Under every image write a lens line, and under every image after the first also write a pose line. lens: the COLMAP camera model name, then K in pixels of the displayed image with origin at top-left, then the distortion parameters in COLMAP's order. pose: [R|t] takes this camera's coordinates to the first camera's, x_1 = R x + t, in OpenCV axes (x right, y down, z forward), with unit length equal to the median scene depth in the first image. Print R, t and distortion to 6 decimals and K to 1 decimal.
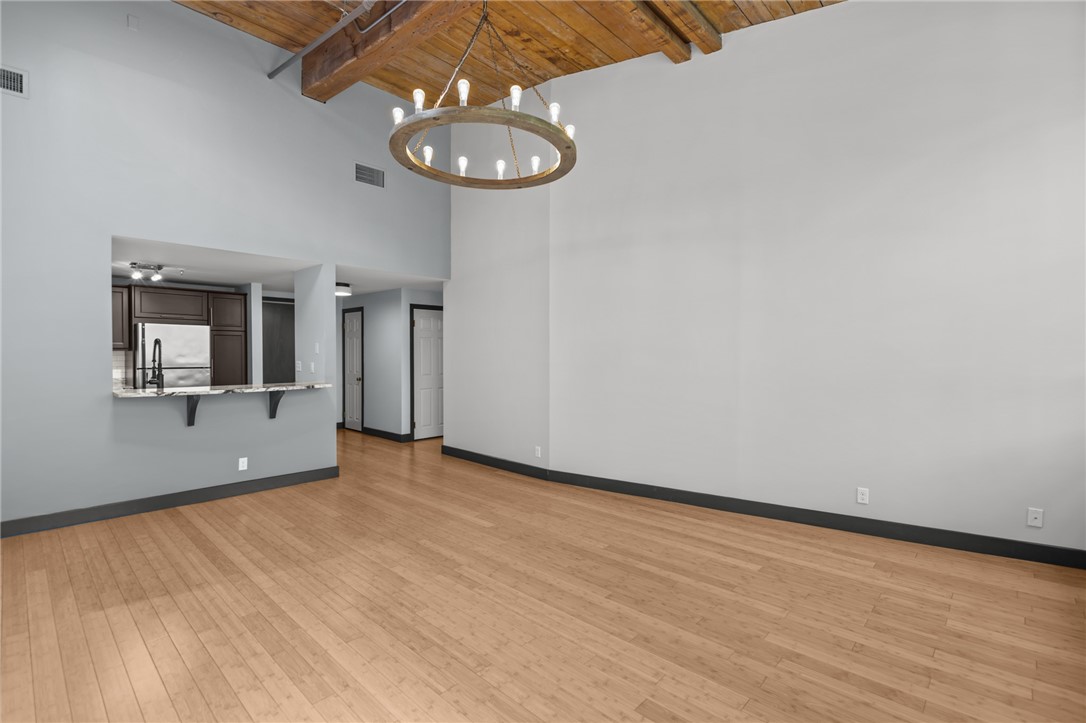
lens RADIAL K [[499.9, 0, 547.4], [0, 499.9, 358.6], [0, 0, 1]] dist [0.001032, 0.000062]
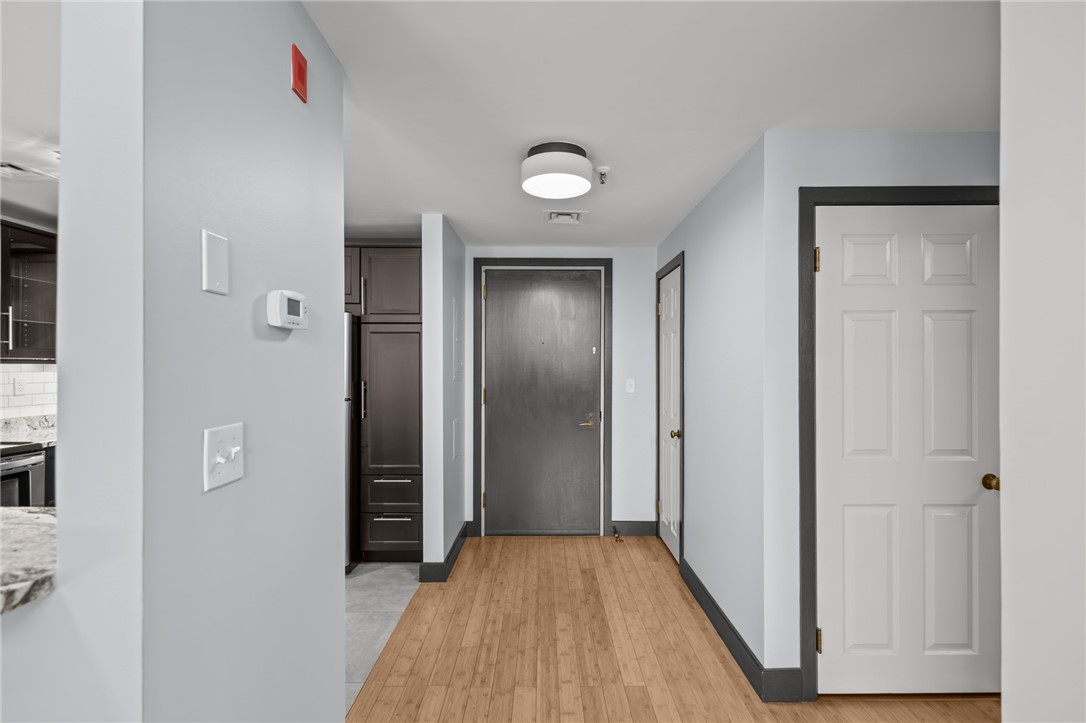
lens RADIAL K [[499.9, 0, 547.4], [0, 499.9, 358.6], [0, 0, 1]] dist [0.001032, 0.000062]
pose [[0.685748, -0.006692, -0.727808, -0.168672], [-0.014067, 0.999649, -0.022445, -0.009130], [0.727703, 0.025630, 0.685413, 0.704173]]
